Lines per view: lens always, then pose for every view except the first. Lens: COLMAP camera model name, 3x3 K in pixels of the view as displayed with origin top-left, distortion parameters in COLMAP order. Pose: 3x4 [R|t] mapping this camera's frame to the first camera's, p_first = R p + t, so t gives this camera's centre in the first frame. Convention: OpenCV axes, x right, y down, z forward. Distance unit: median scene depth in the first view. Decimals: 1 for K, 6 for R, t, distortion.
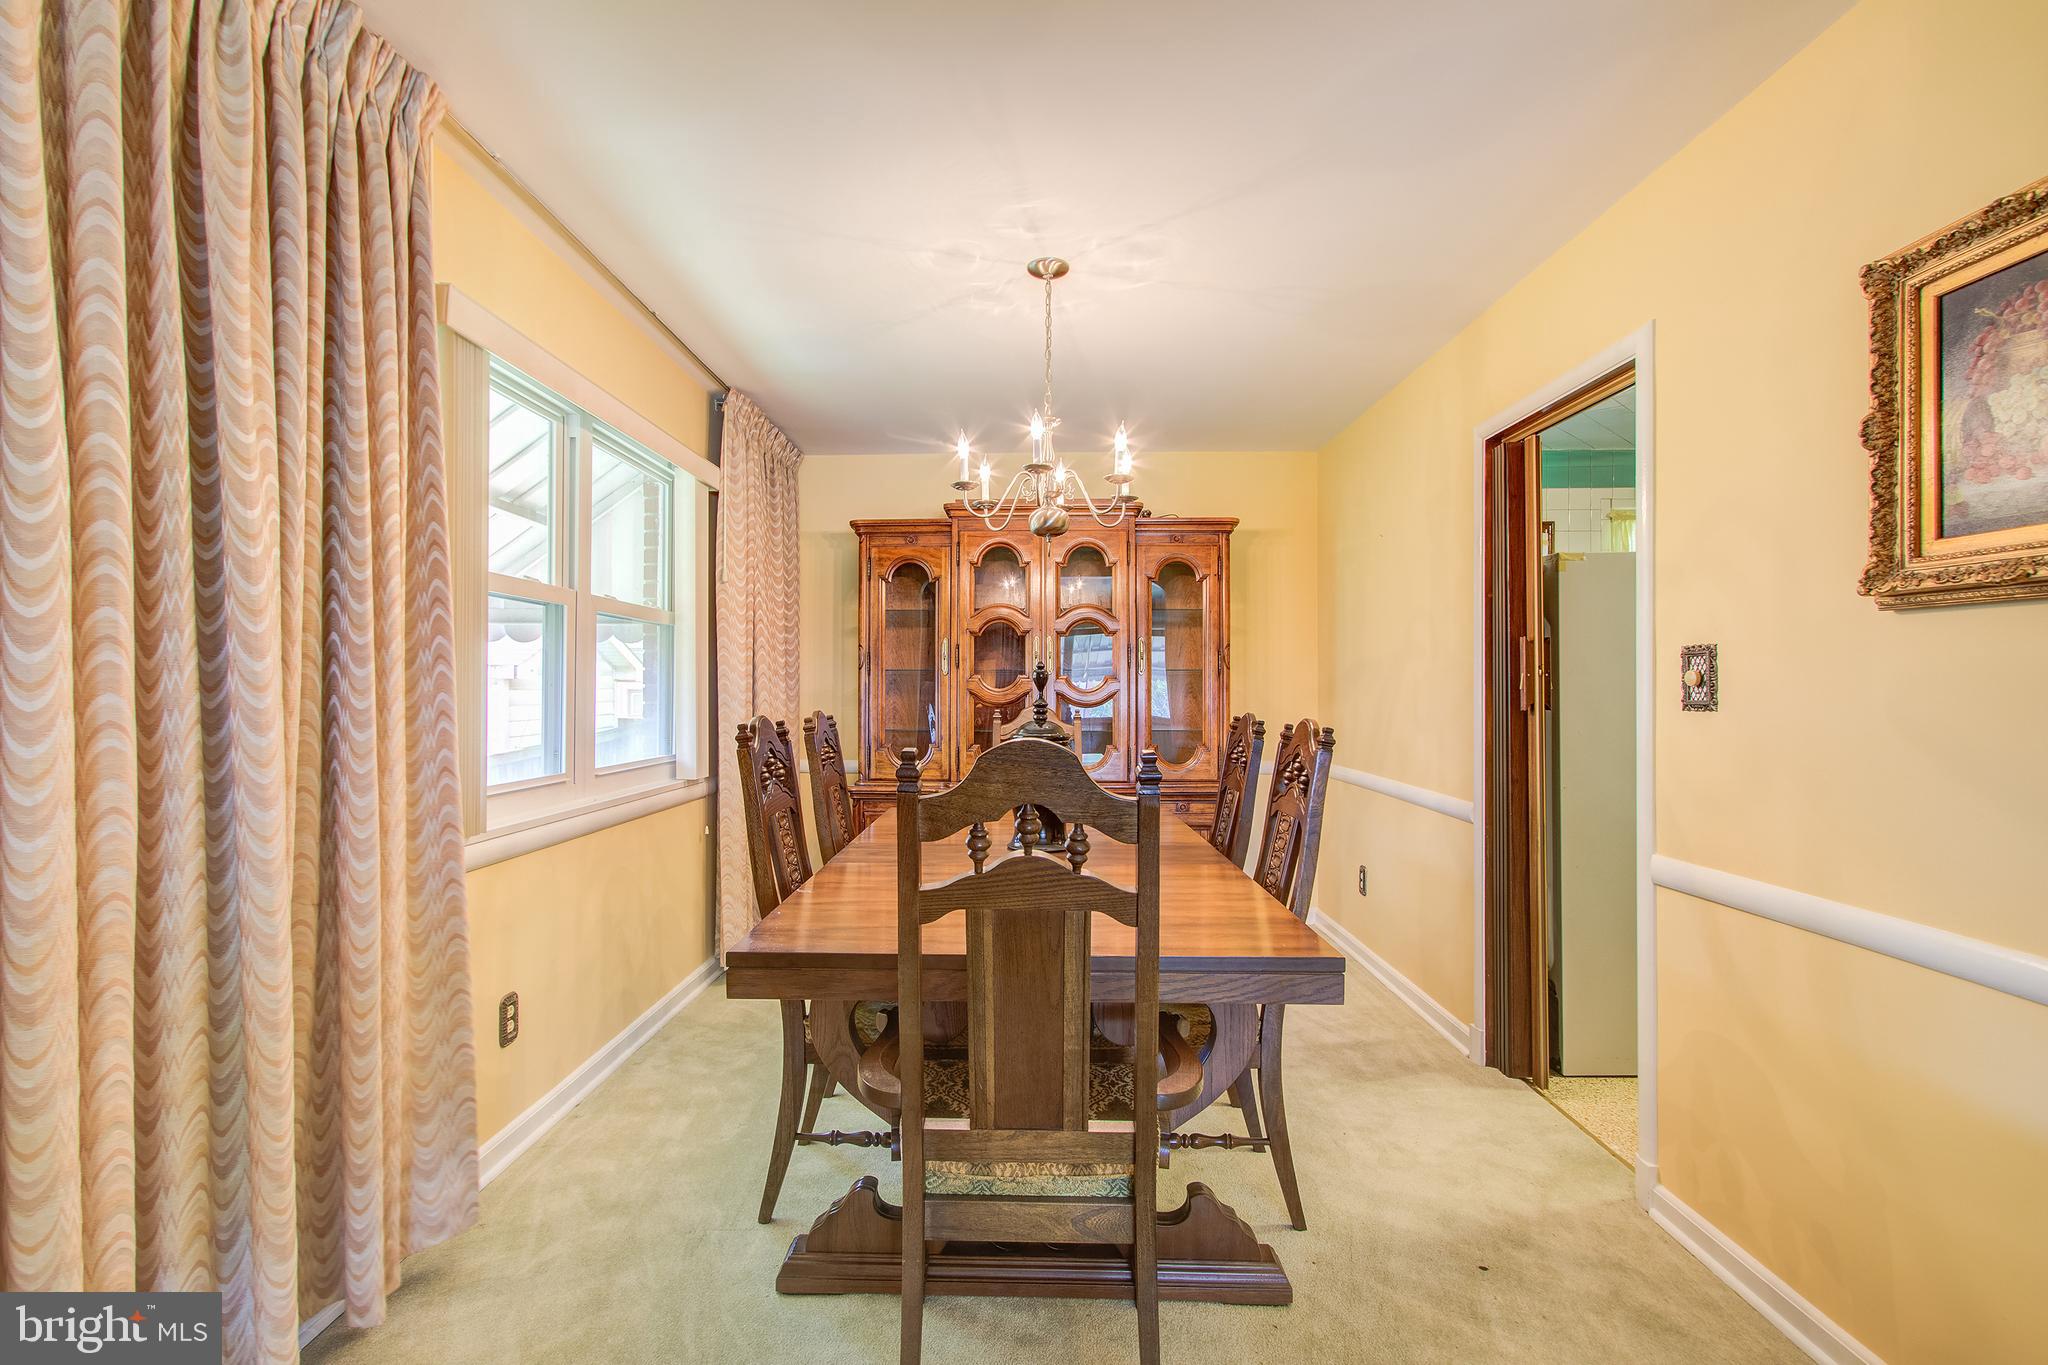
lens RADIAL K [[935.6, 0, 1004.4], [0, 935.6, 686.4], [0, 0, 1]] dist [-0.008257, 0.008246]
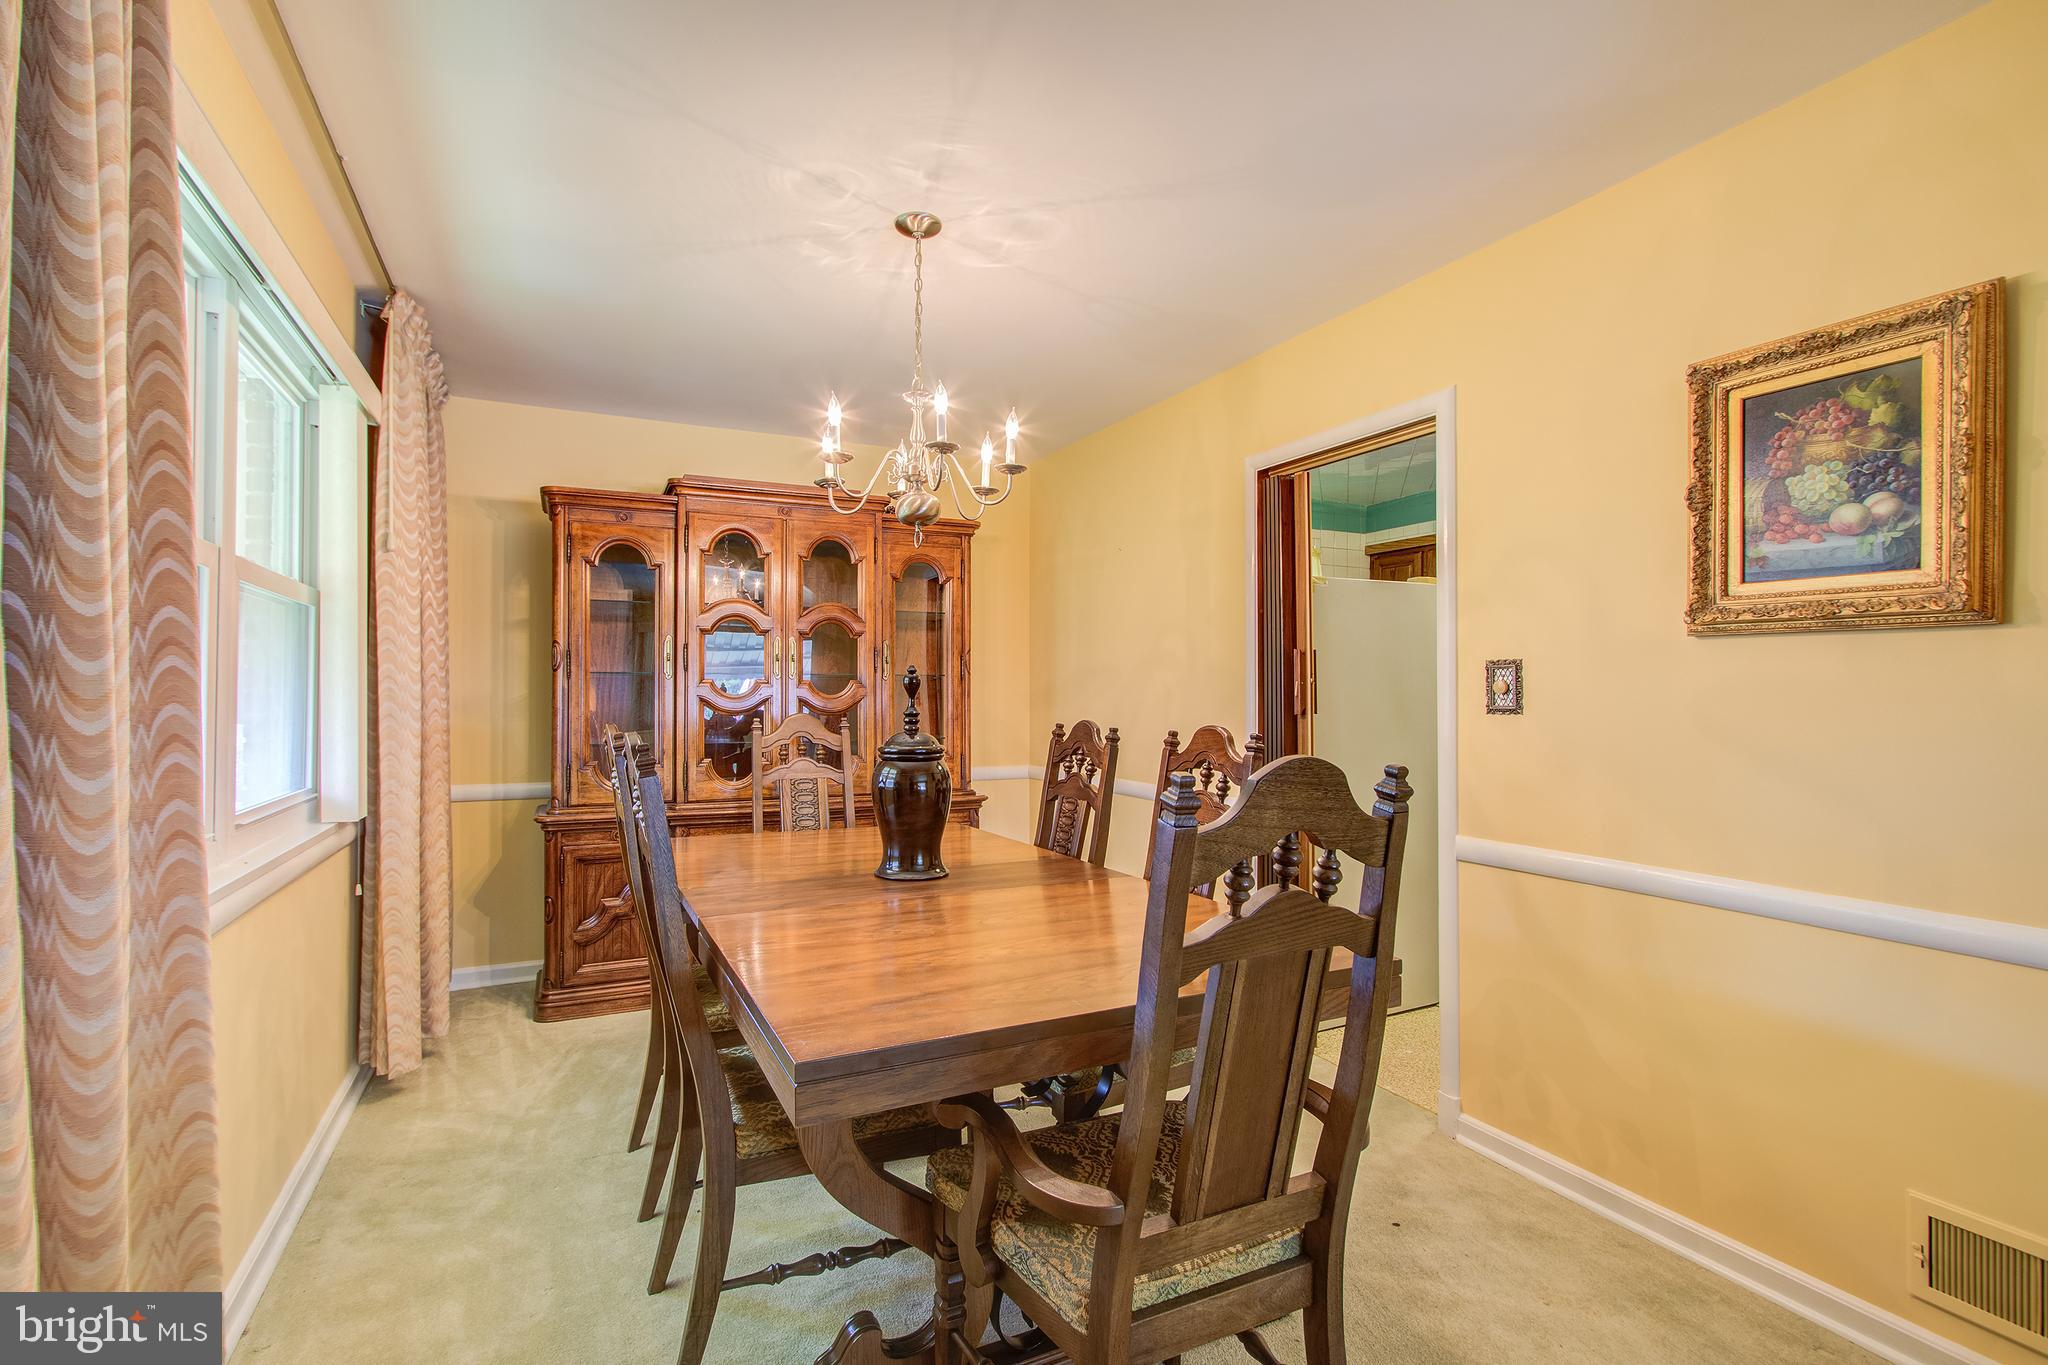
lens RADIAL K [[935.6, 0, 1006.6], [0, 935.6, 687.9], [0, 0, 1]] dist [-0.008257, 0.008246]
pose [[0.887293, 0.003411, 0.461193, -0.385379], [-0.001513, 0.999989, -0.004485, -0.001420], [-0.461204, 0.003281, 0.887288, 0.227183]]
